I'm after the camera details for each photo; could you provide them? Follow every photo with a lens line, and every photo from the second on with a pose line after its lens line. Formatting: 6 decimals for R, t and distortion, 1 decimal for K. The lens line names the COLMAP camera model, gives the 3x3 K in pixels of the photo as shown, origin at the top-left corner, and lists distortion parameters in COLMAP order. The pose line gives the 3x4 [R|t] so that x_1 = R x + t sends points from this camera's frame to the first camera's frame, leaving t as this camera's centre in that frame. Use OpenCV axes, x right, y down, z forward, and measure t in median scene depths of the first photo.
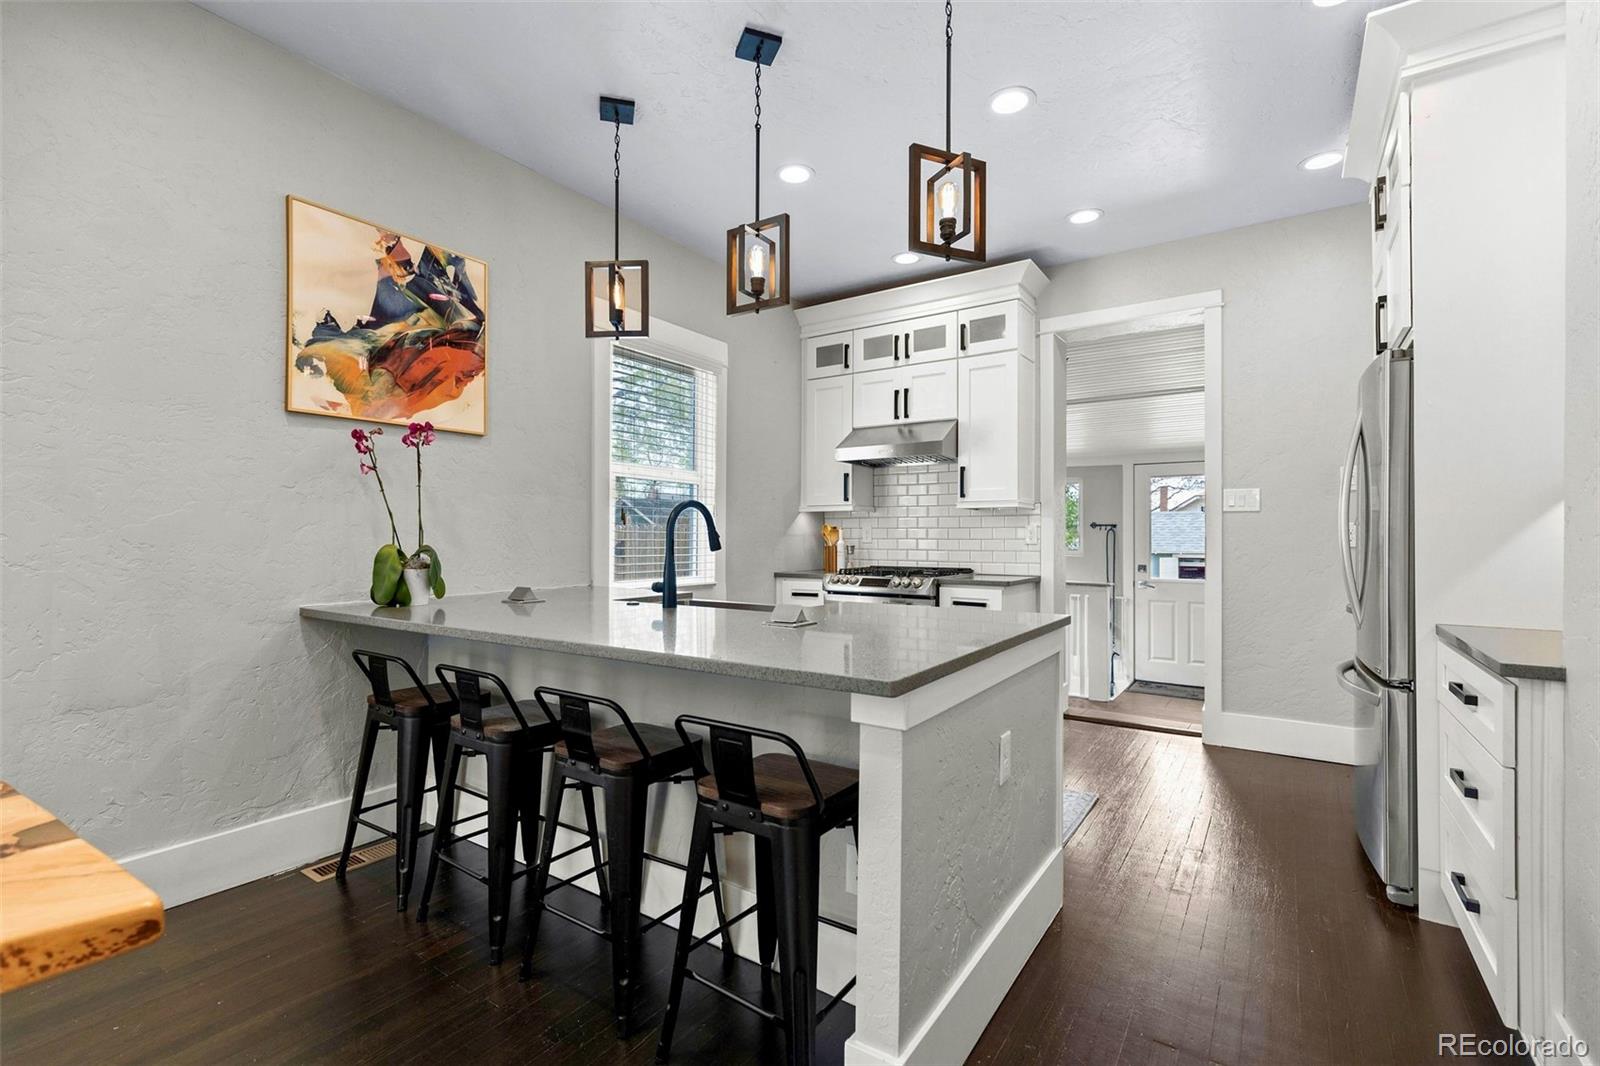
lens RADIAL K [[715.6, 0, 800.0], [0, 715.6, 533.0], [0, 0, 1]] dist [0.006201, -0.000088]
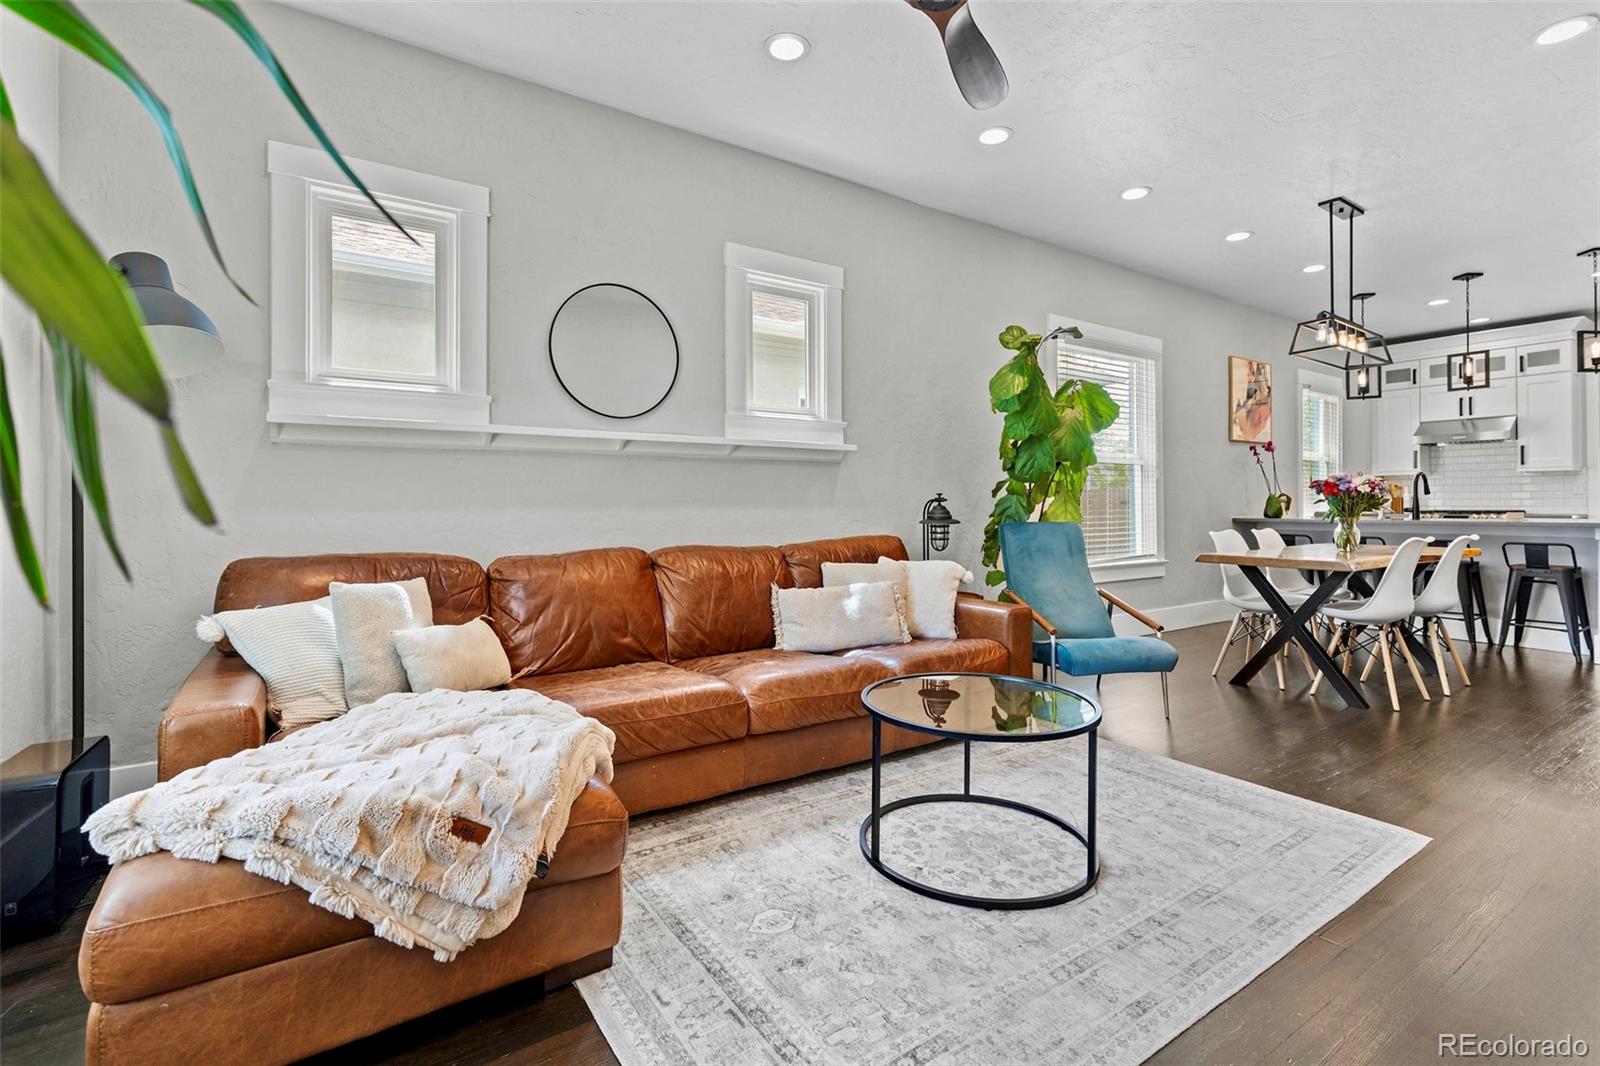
lens RADIAL K [[723.6, 0, 796.8], [0, 723.6, 500.3], [0, 0, 1]] dist [-0.000656, 0.000389]
pose [[0.923766, -0.007334, -0.382888, -1.017727], [0.007675, 0.999970, -0.000636, 0.028399], [0.382881, -0.002352, 0.923795, -1.732272]]
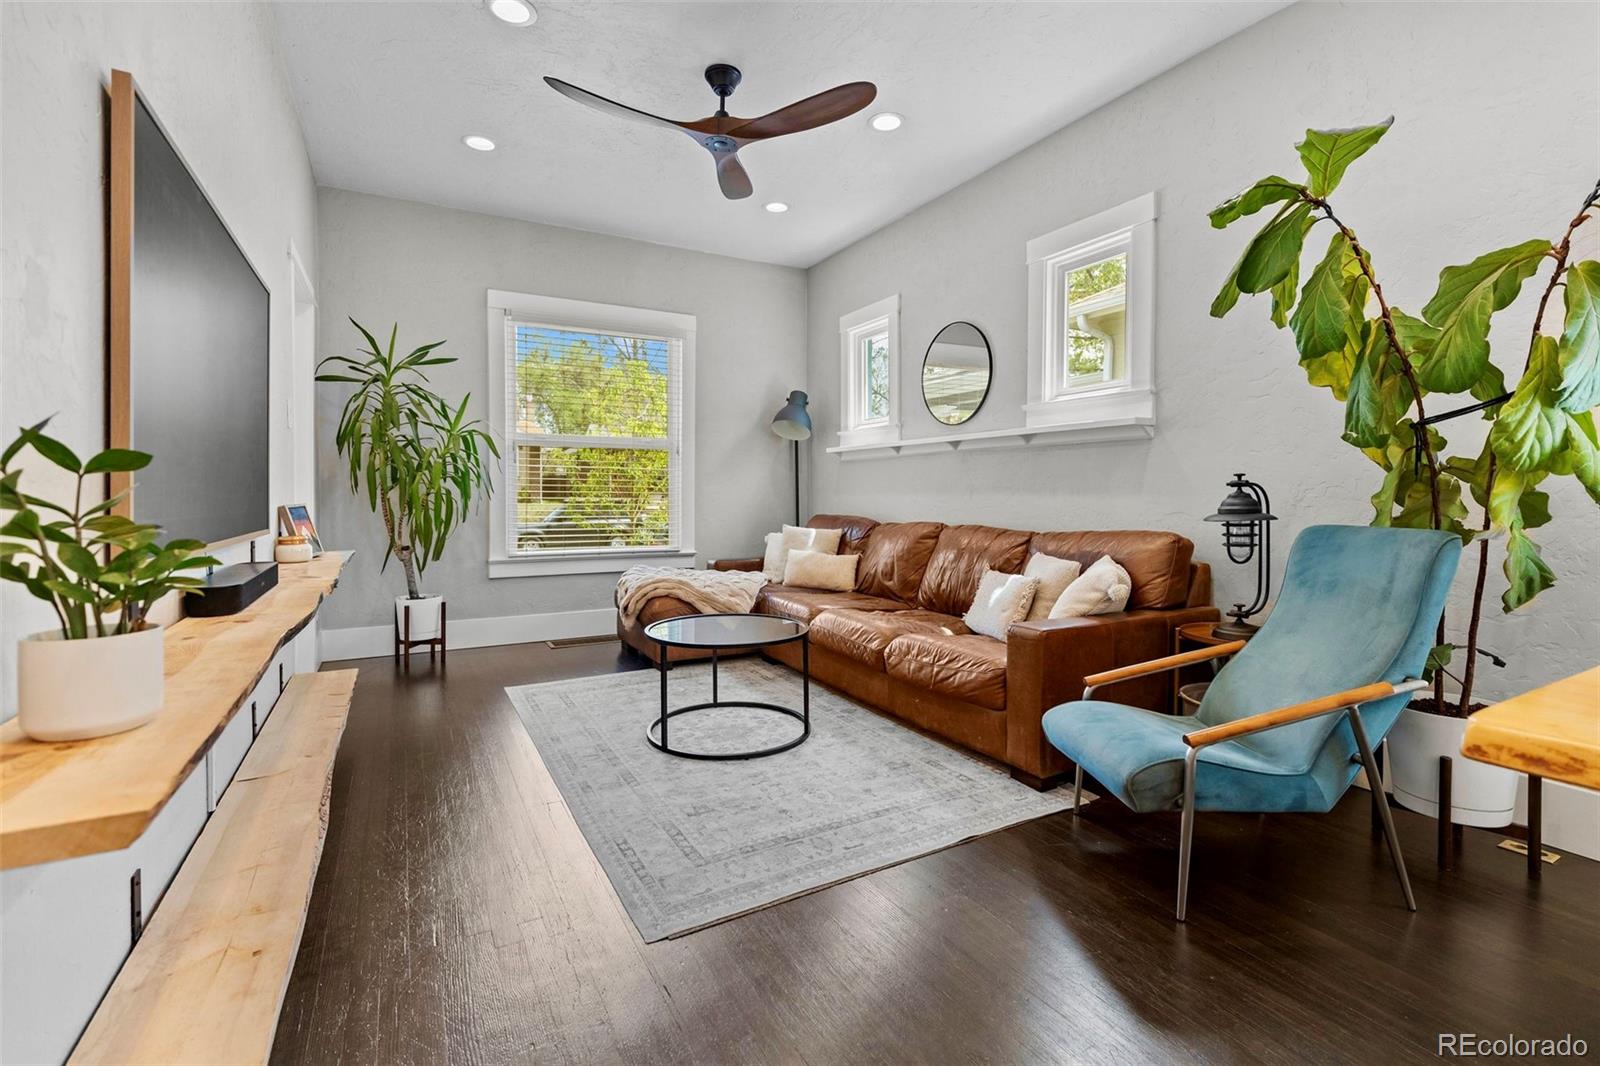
lens RADIAL K [[717.0, 0, 797.2], [0, 717.0, 500.9], [0, 0, 1]] dist [0.009793, 0.000236]
pose [[-0.455486, 0.006882, -0.890216, -0.222849], [0.003063, 0.999976, 0.006163, 0.043478], [0.890238, 0.000080, -0.455496, -0.365081]]
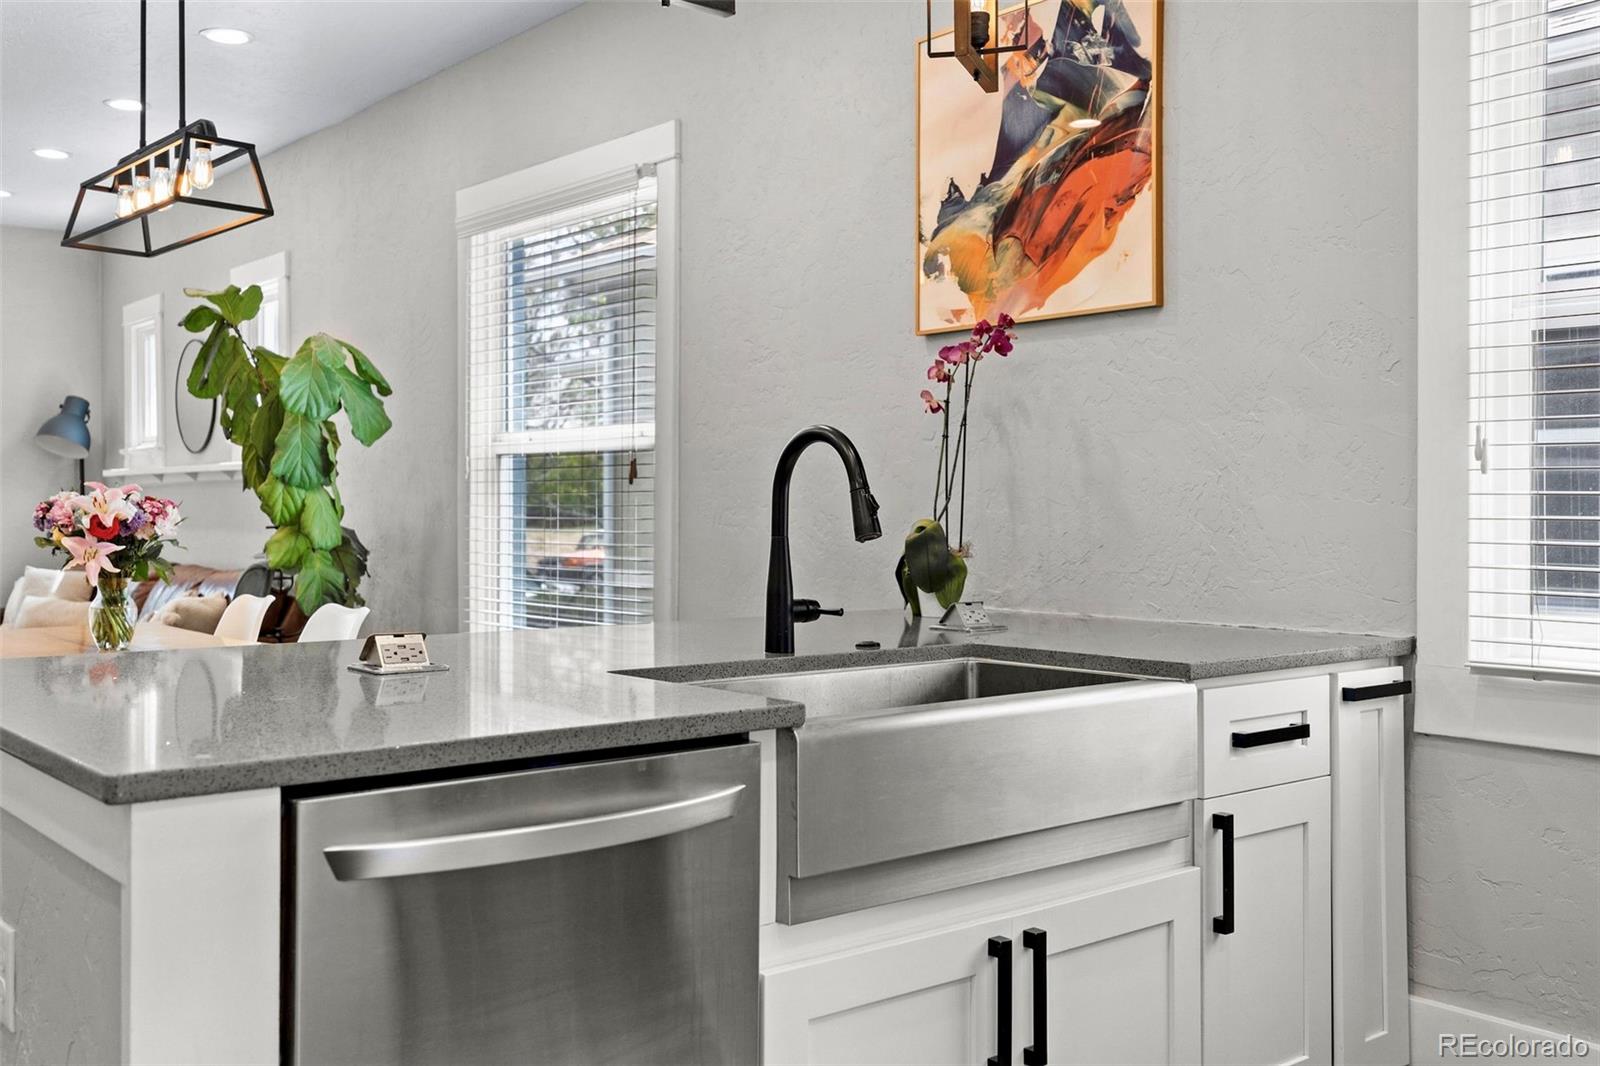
lens RADIAL K [[1527.0, 0, 802.5], [0, 1527.0, 508.4], [0, 0, 1]] dist [0.000373, 0.008846]
pose [[-0.286842, -0.000934, -0.957978, 0.713092], [0.003388, 0.999992, -0.001989, 0.007102], [0.957972, -0.003816, -0.286836, 1.171168]]
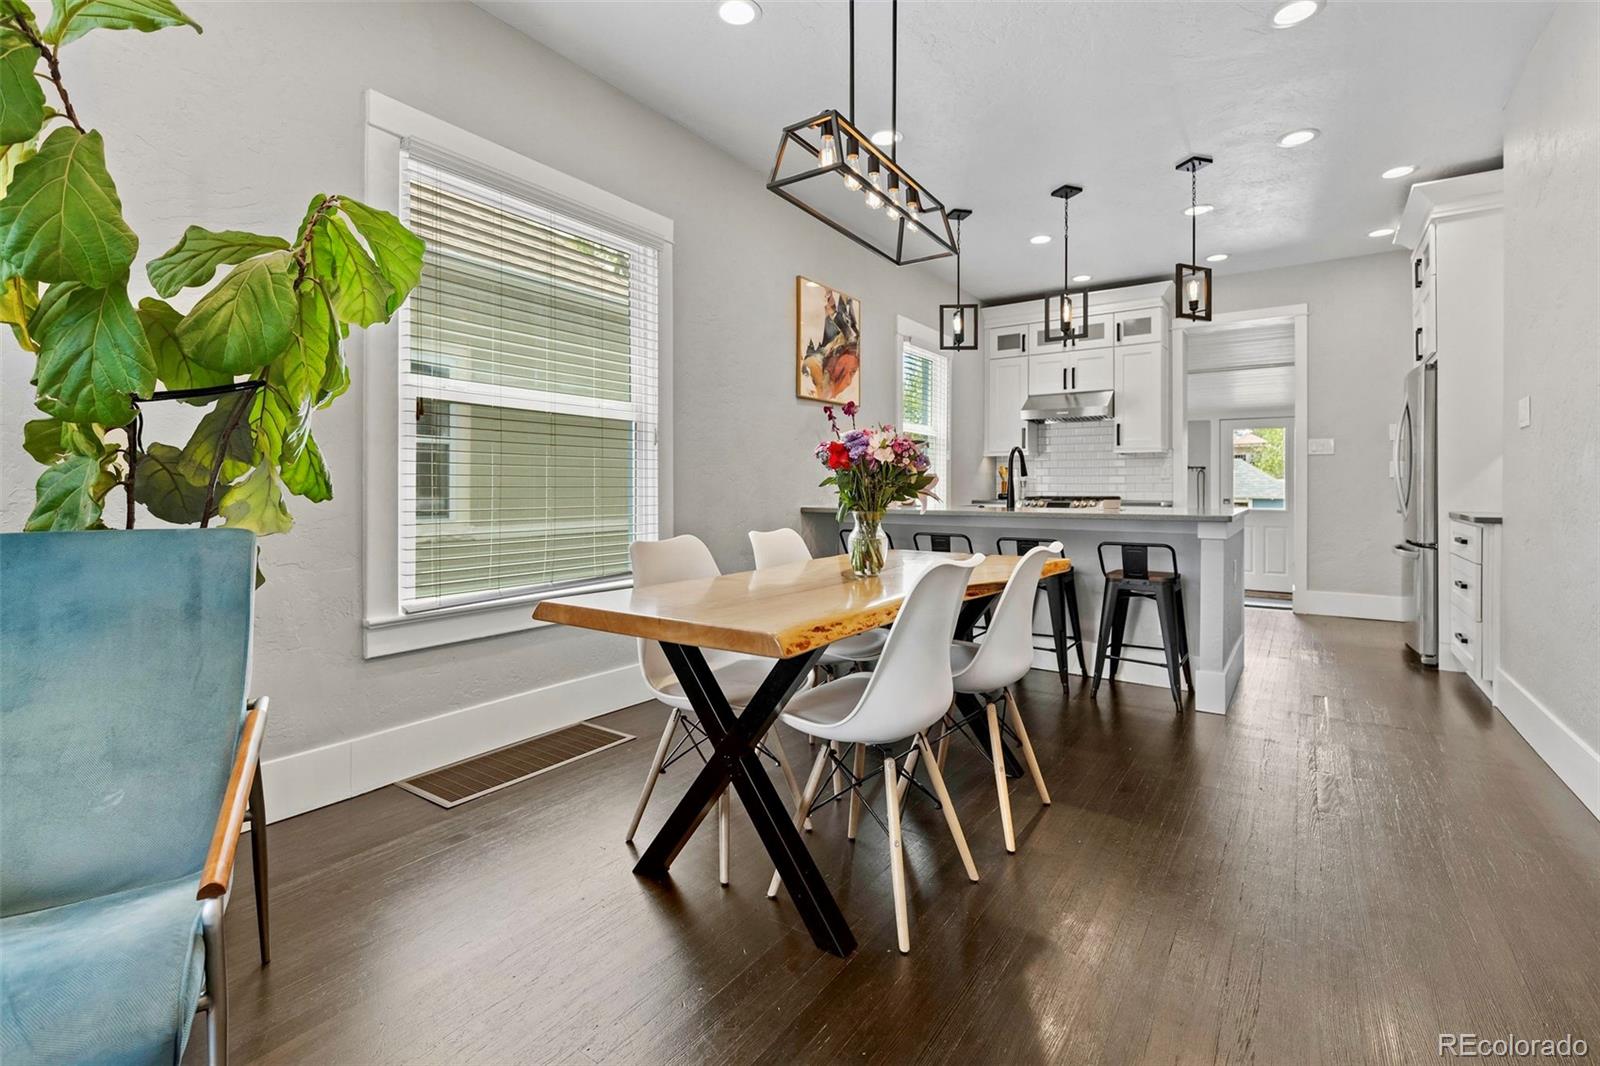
lens RADIAL K [[731.6, 0, 799.0], [0, 731.6, 488.4], [0, 0, 1]] dist [0.001562, -0.000233]
pose [[0.999905, -0.001249, -0.013714, -0.605836], [0.001327, 0.999983, 0.005697, 0.041264], [0.013707, -0.005715, 0.999890, -0.720332]]
